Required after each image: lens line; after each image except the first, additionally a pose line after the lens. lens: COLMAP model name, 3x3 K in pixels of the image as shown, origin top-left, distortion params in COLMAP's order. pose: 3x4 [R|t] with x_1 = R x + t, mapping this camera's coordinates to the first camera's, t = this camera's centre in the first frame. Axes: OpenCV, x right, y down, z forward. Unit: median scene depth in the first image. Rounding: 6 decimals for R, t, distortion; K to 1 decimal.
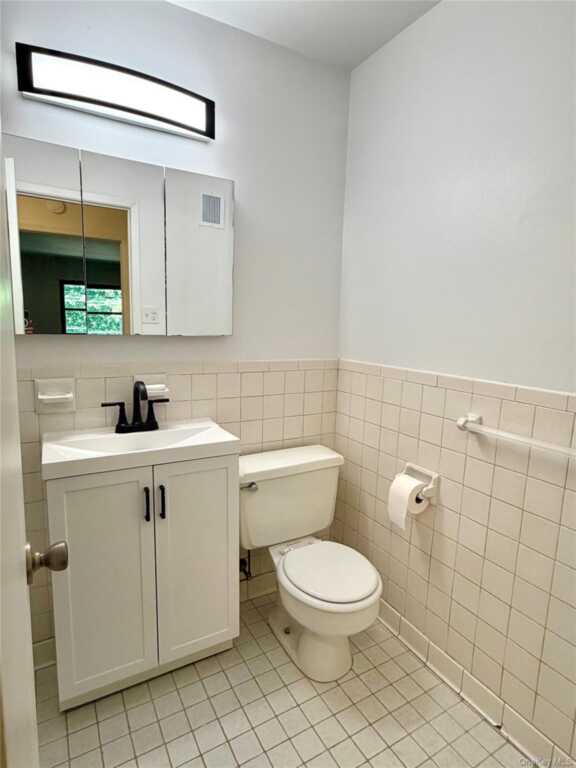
lens RADIAL K [[422.1, 0, 288.0], [0, 422.1, 384.0], [0, 0, 1]] dist [0.001811, -0.000464]
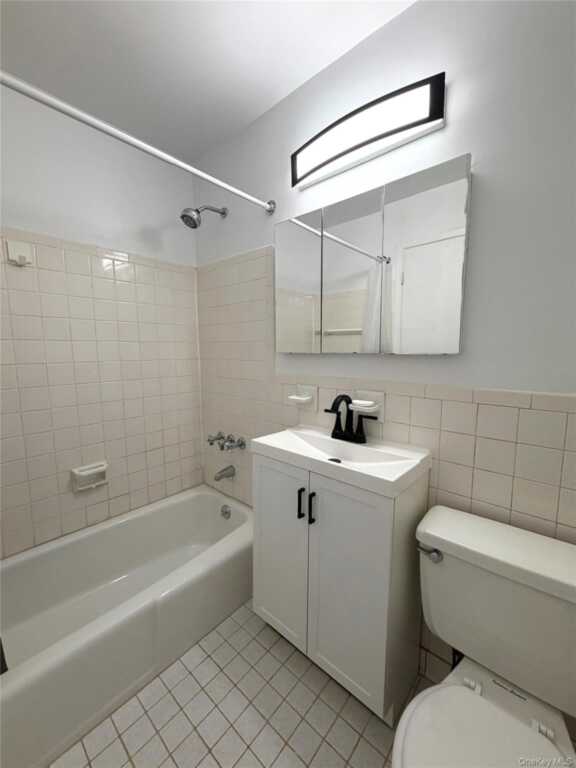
lens RADIAL K [[306.7, 0, 292.4], [0, 306.7, 382.0], [0, 0, 1]] dist [-0.002470, -0.000227]
pose [[0.322841, 0.074802, -0.943493, 0.345603], [-0.123553, 0.991672, 0.036345, -0.050957], [0.938354, 0.104838, 0.329395, 0.596615]]
